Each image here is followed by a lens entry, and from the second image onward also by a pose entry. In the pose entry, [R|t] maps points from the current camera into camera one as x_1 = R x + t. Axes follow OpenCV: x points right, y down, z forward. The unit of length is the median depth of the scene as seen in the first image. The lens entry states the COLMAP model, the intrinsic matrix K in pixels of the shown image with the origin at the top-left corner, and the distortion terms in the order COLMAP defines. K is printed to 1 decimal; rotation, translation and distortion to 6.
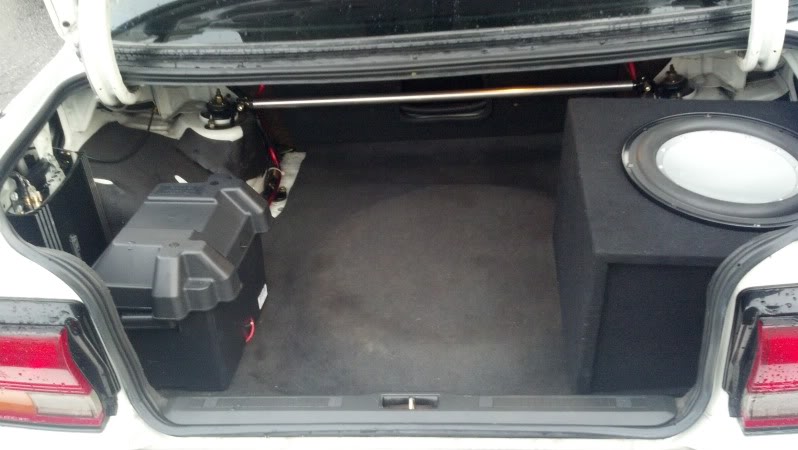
lens RADIAL K [[840.3, 0, 399.0], [0, 840.3, 225.0], [0, 0, 1]] dist [0.093986, -0.374051]
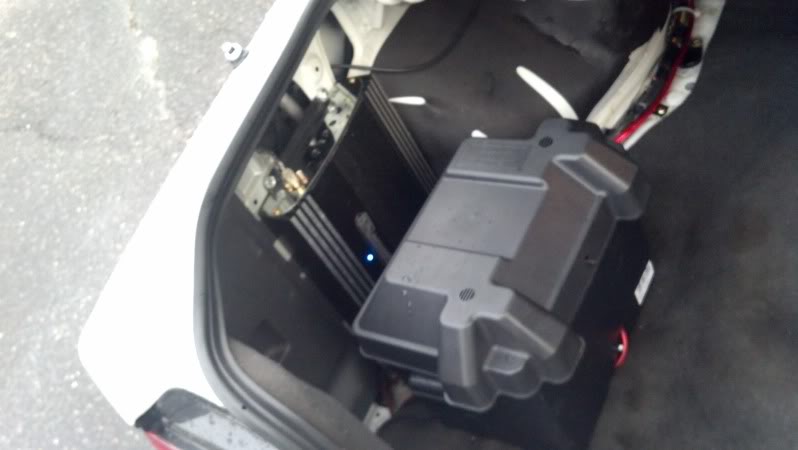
lens RADIAL K [[840.3, 0, 399.0], [0, 840.3, 225.0], [0, 0, 1]] dist [0.093986, -0.374051]
pose [[0.859636, 0.057451, -0.507666, 0.000430], [0.133451, 0.933912, 0.331662, -0.208311], [0.493170, -0.352857, 0.795157, 0.447545]]
